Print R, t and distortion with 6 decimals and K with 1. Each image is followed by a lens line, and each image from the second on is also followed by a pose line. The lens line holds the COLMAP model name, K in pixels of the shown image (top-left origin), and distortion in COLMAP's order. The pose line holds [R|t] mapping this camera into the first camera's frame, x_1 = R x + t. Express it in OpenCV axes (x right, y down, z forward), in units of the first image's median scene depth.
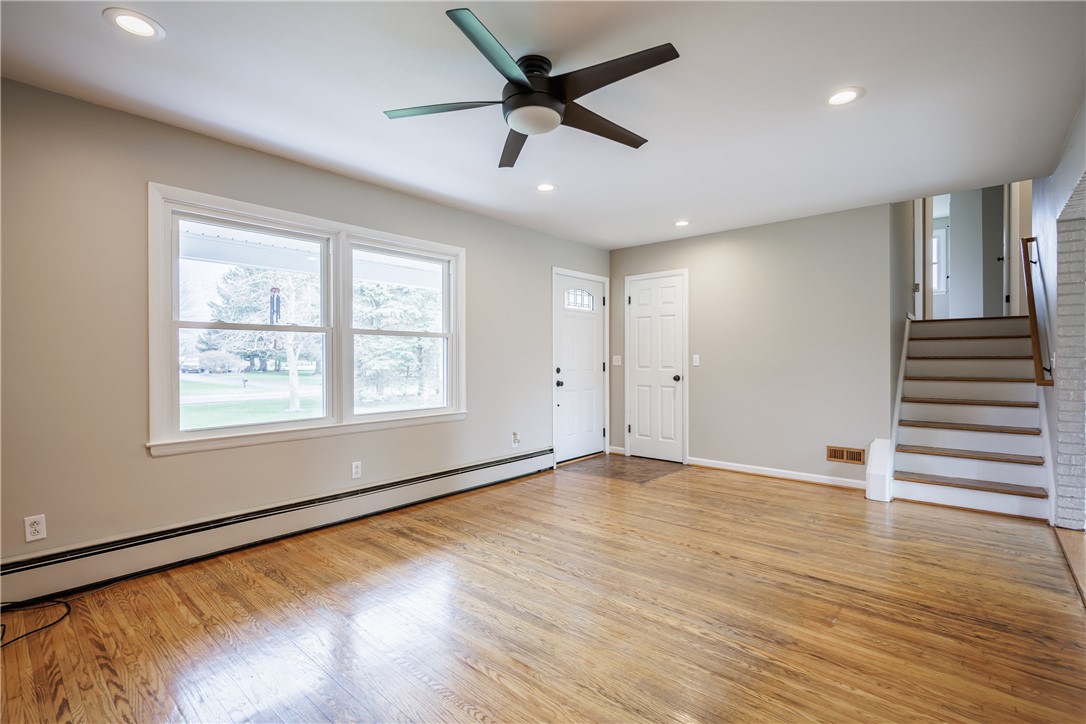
lens RADIAL K [[498.0, 0, 548.2], [0, 498.0, 363.4], [0, 0, 1]] dist [-0.007029, 0.000314]
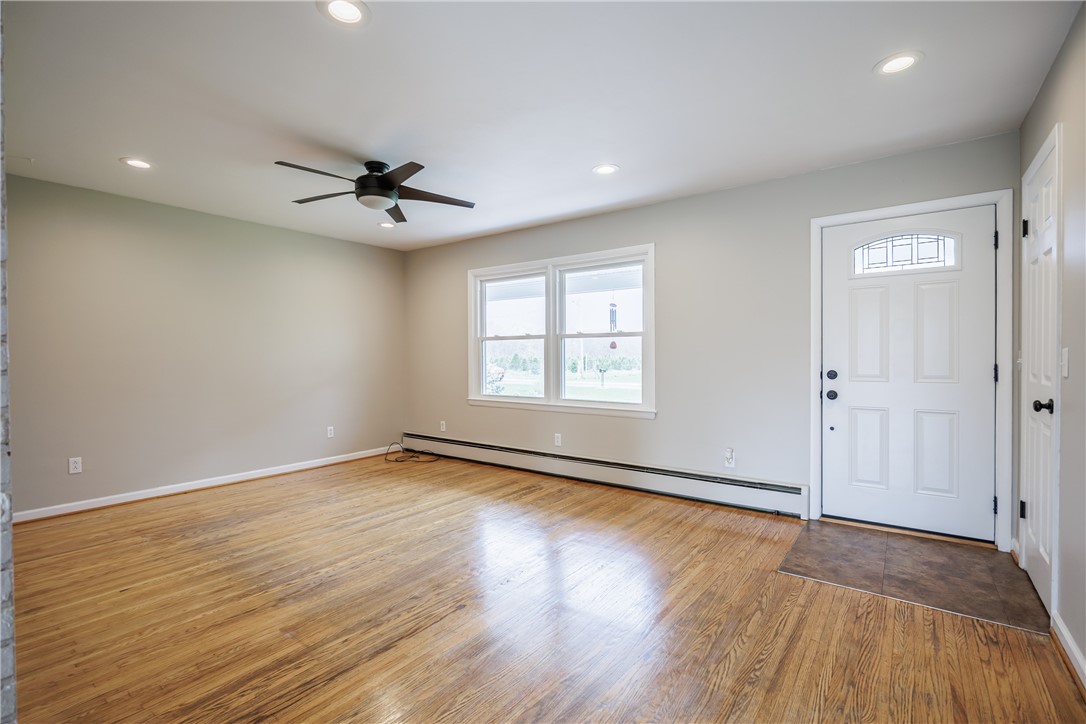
lens RADIAL K [[498.0, 0, 541.6], [0, 498.0, 360.1], [0, 0, 1]] dist [-0.007029, 0.000314]
pose [[0.074255, 0.011266, -0.997176, 1.136916], [-0.005971, 0.999923, 0.010852, -0.017031], [0.997221, 0.005148, 0.074317, 1.029470]]
